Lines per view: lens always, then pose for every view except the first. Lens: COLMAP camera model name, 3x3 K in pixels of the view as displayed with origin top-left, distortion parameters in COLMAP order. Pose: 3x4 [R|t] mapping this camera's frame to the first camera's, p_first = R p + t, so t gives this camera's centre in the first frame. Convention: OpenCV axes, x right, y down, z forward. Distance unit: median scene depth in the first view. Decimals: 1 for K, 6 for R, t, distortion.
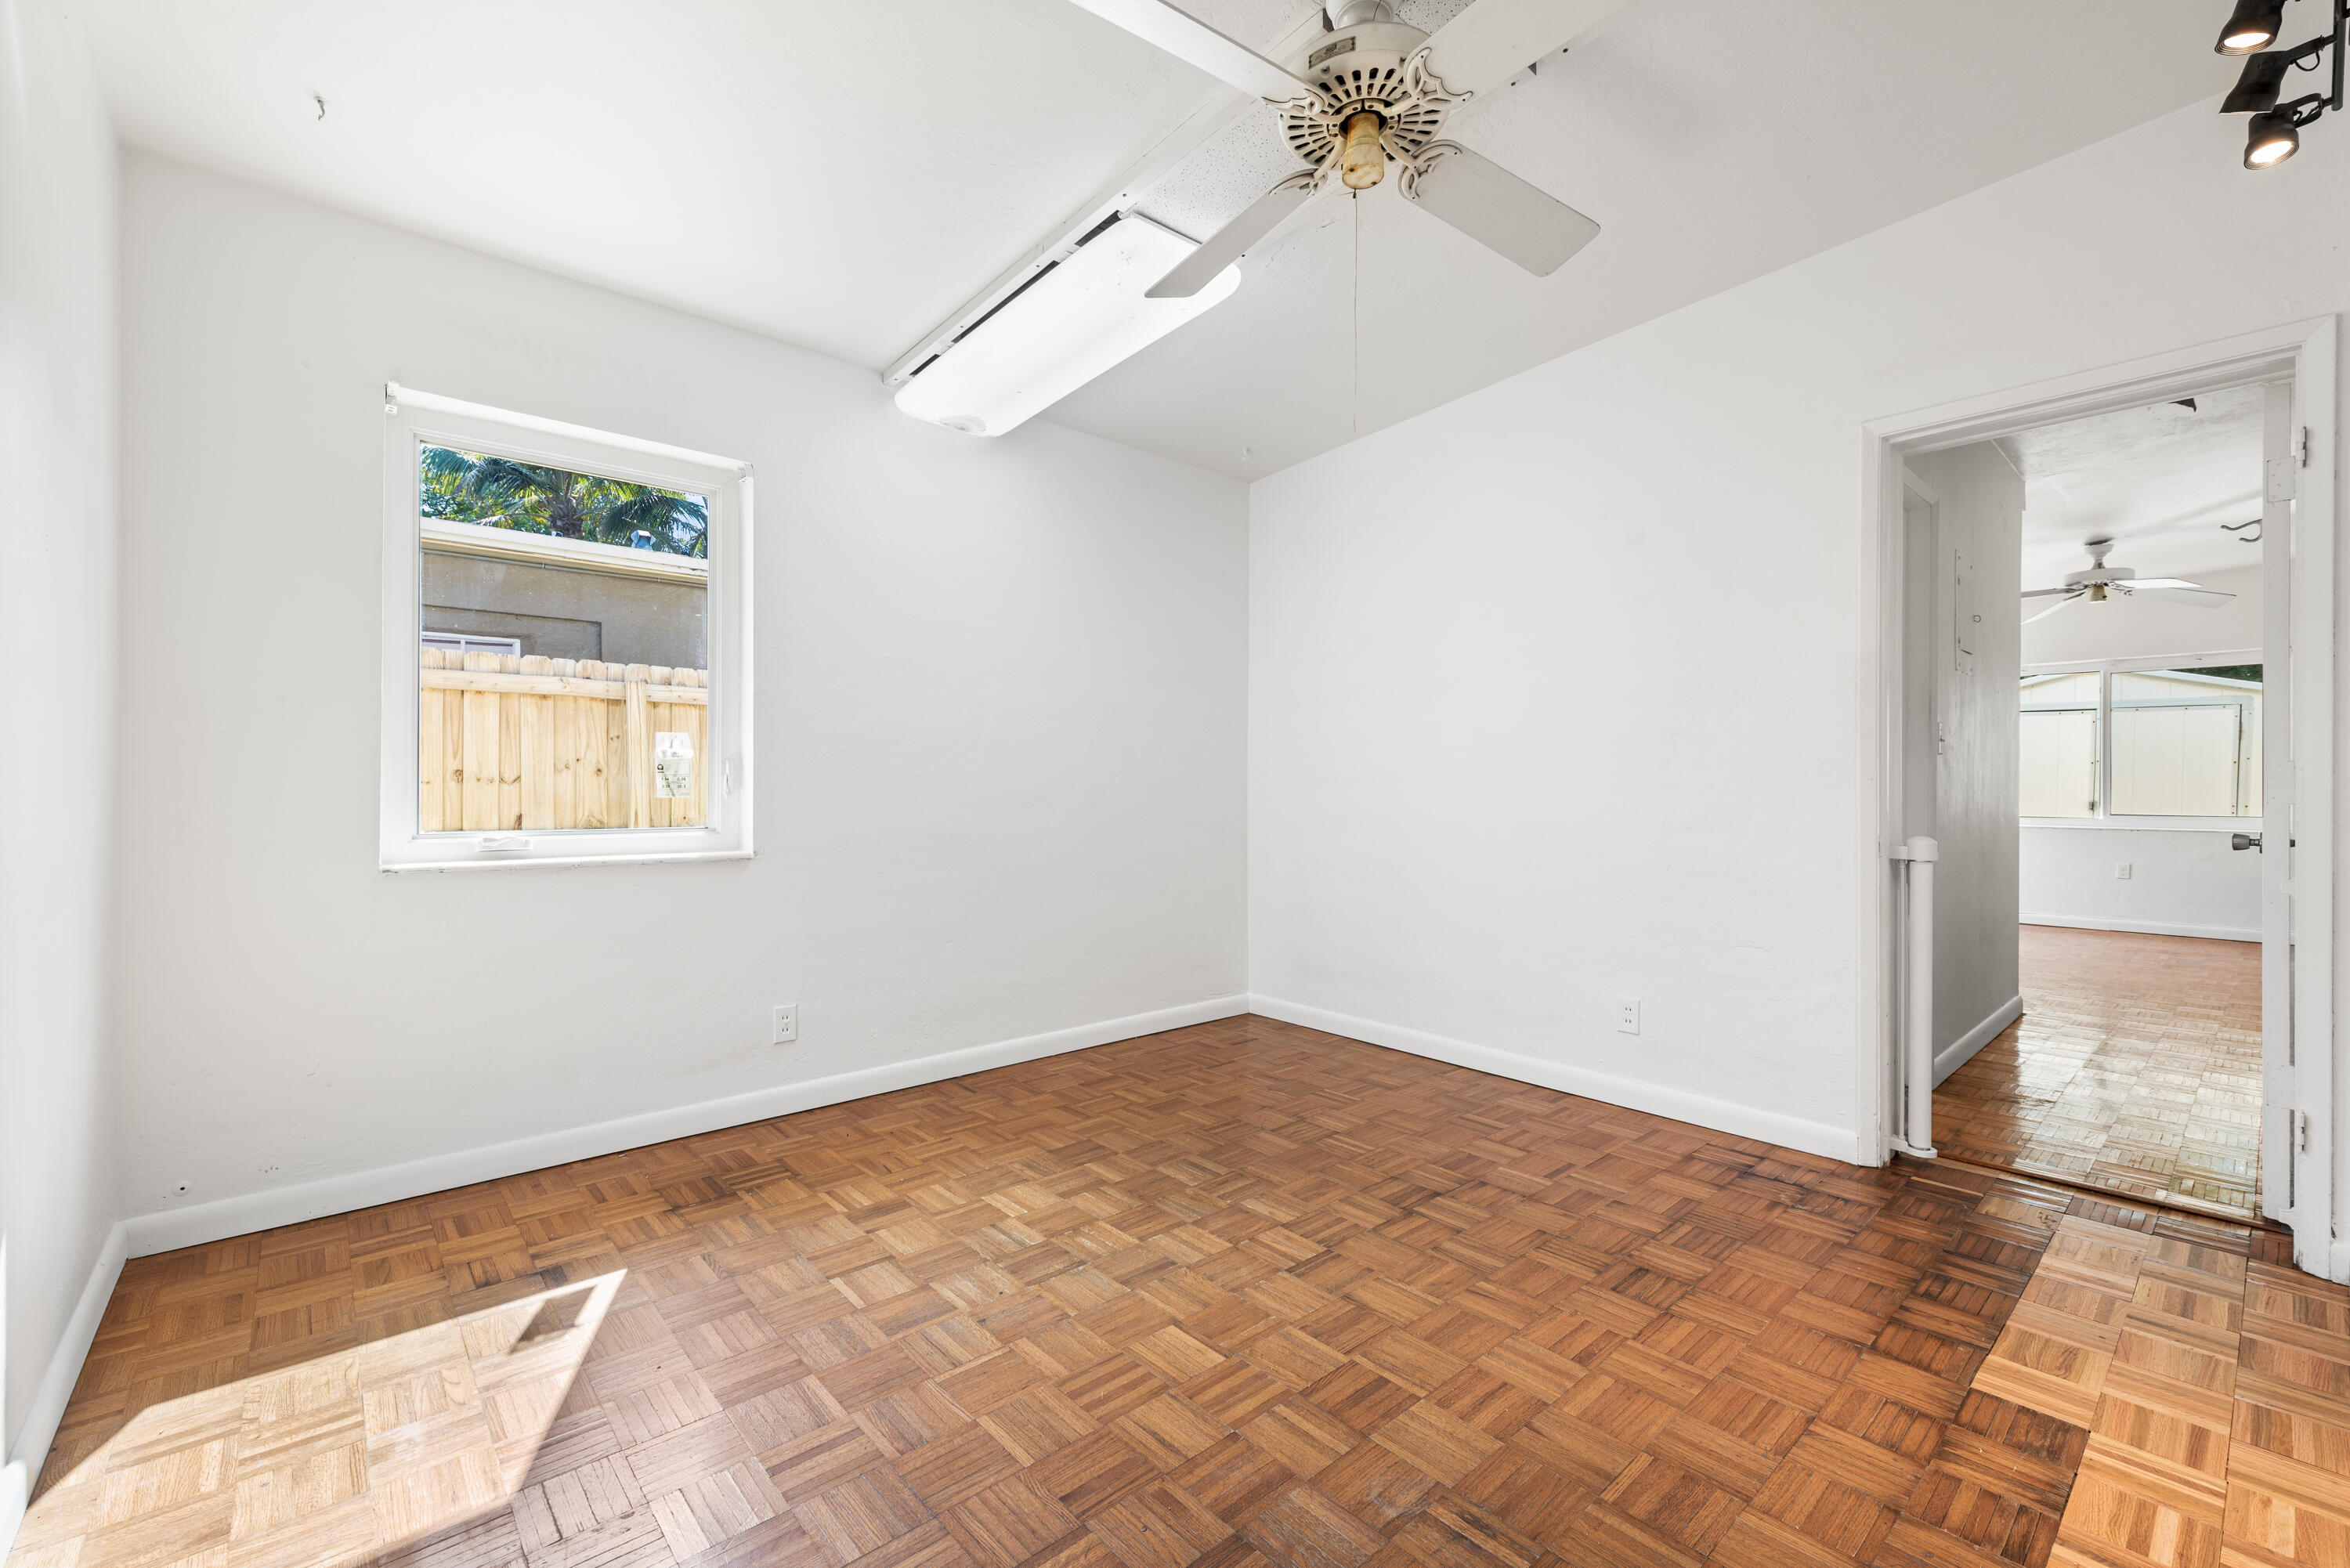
lens RADIAL K [[978.0, 0, 1175.1], [0, 978.0, 788.7], [0, 0, 1]] dist [-0.000166, -0.000002]
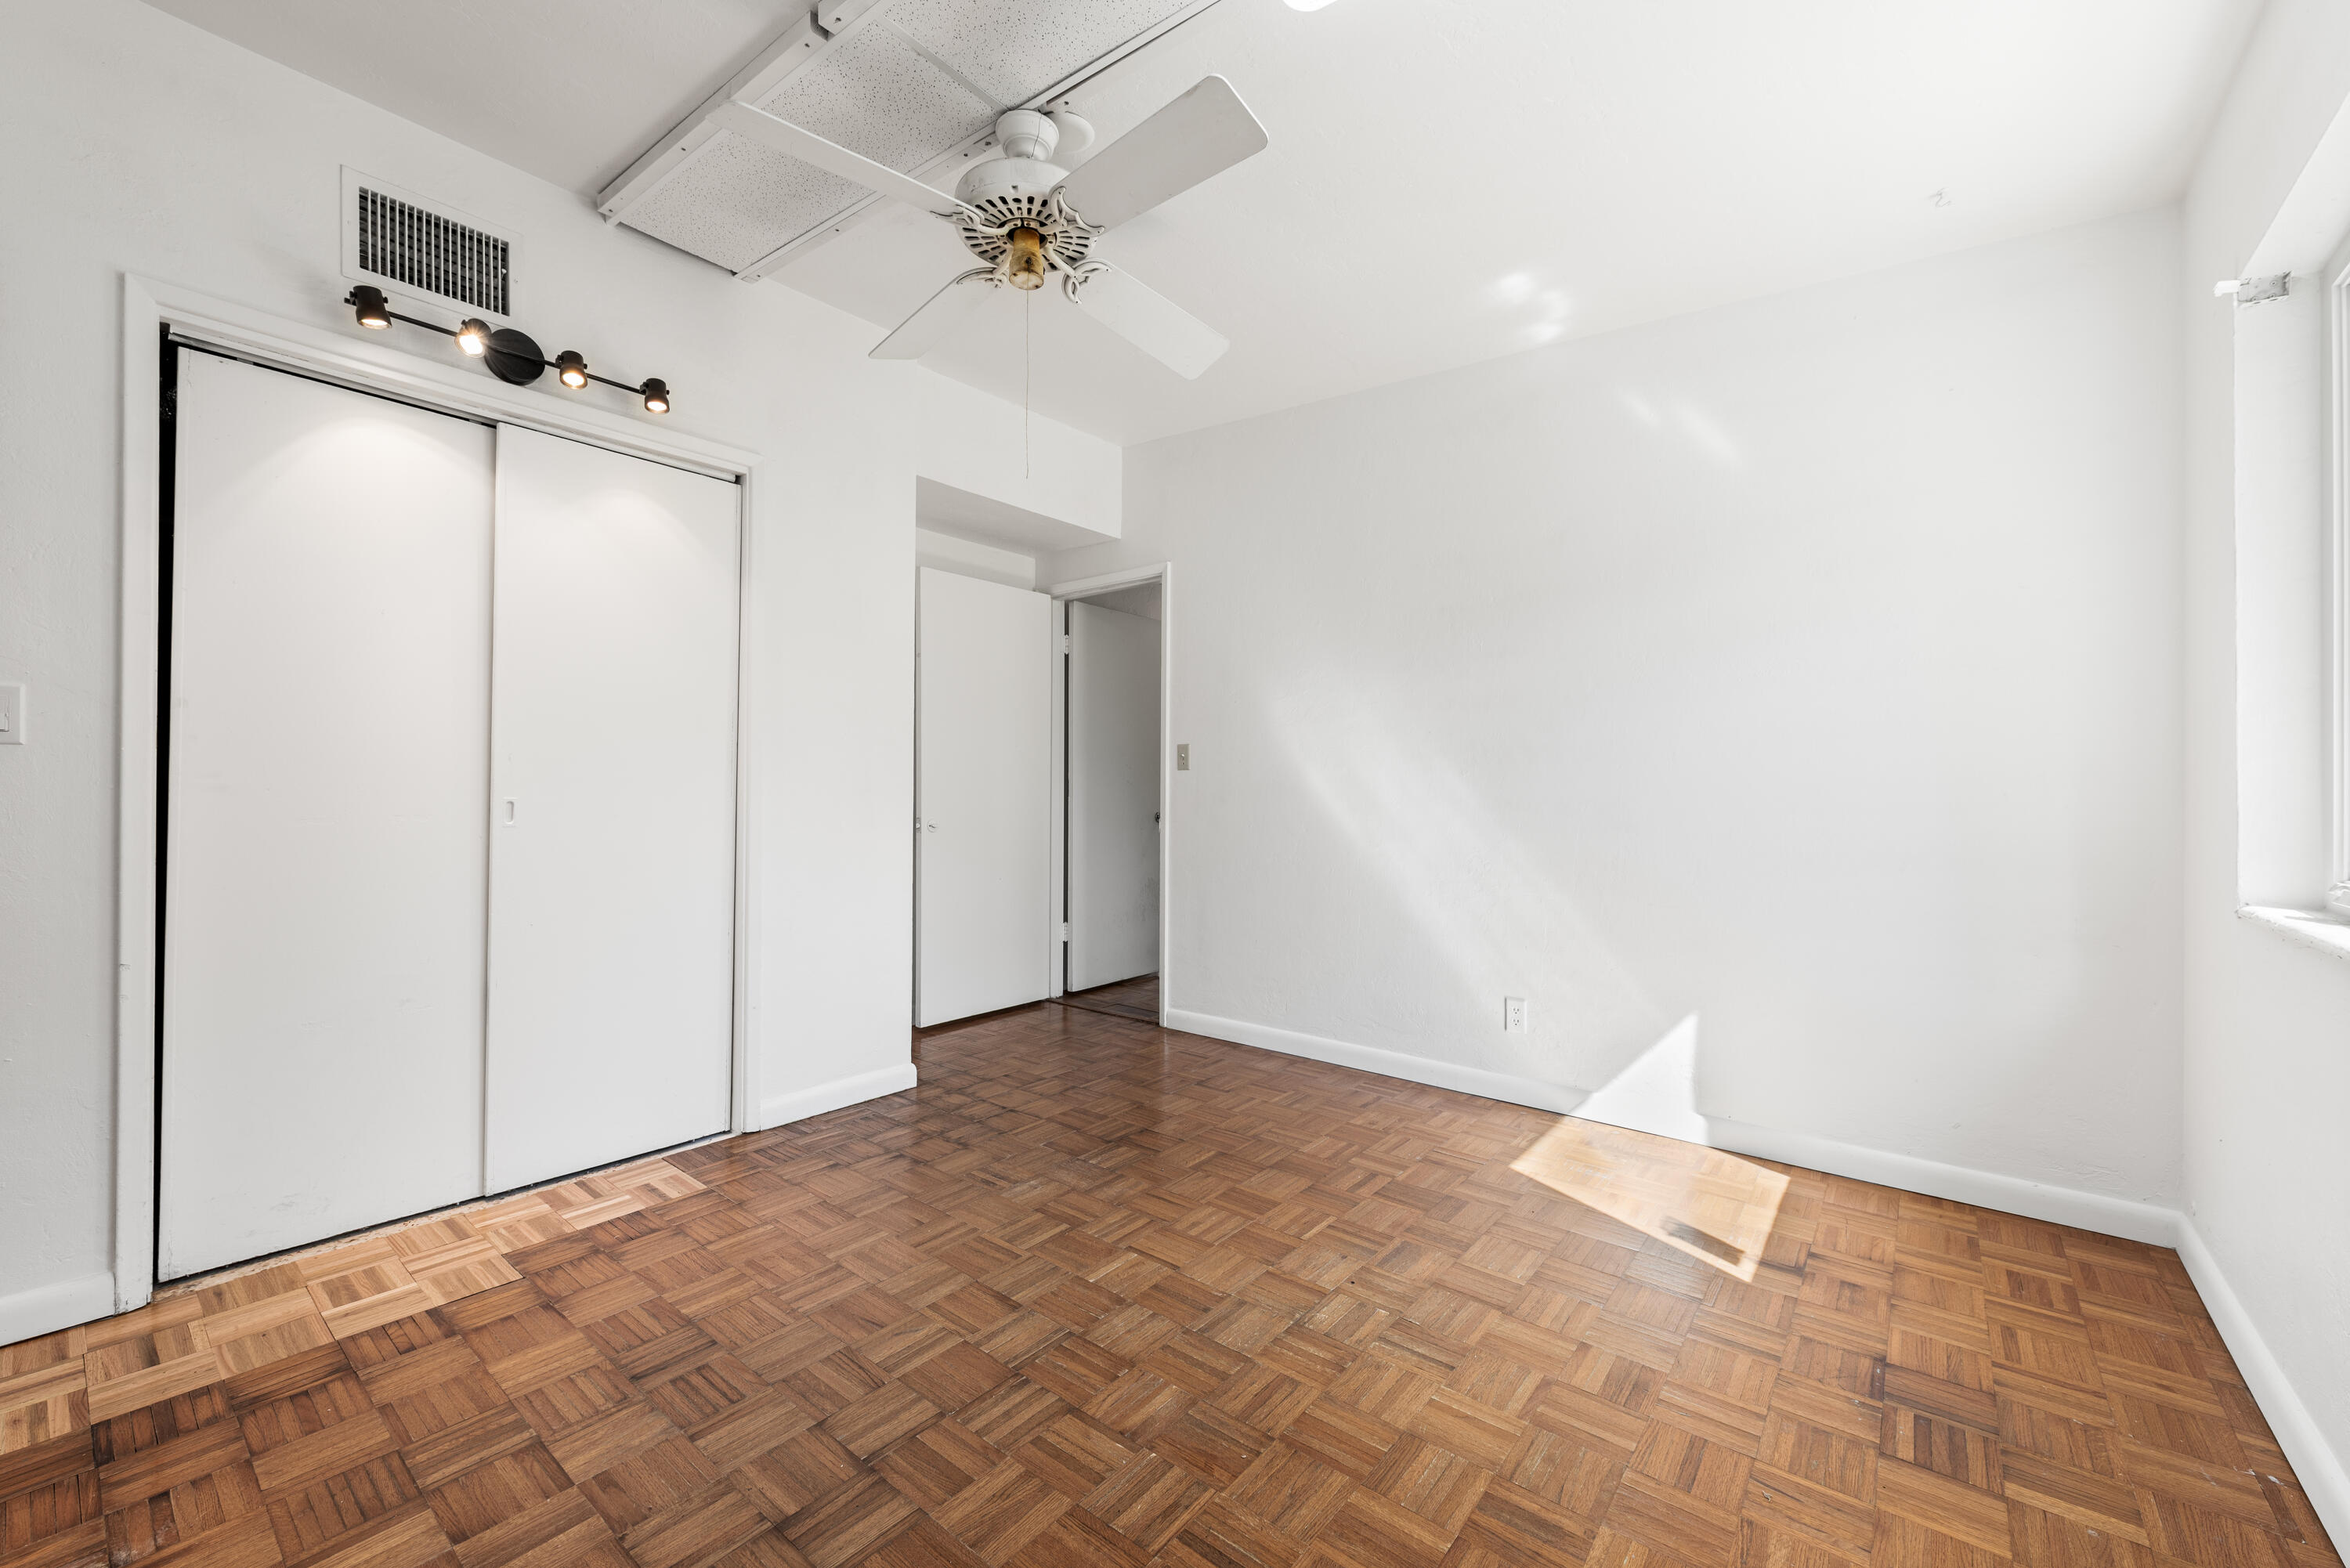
lens RADIAL K [[926.6, 0, 1175.4], [0, 926.6, 789.8], [0, 0, 1]] dist [0.007532, -0.000623]
pose [[-0.986004, -0.009138, -0.166468, 0.168773], [-0.008467, 0.999953, -0.004743, -0.001252], [0.166504, -0.003267, -0.986035, 1.866034]]
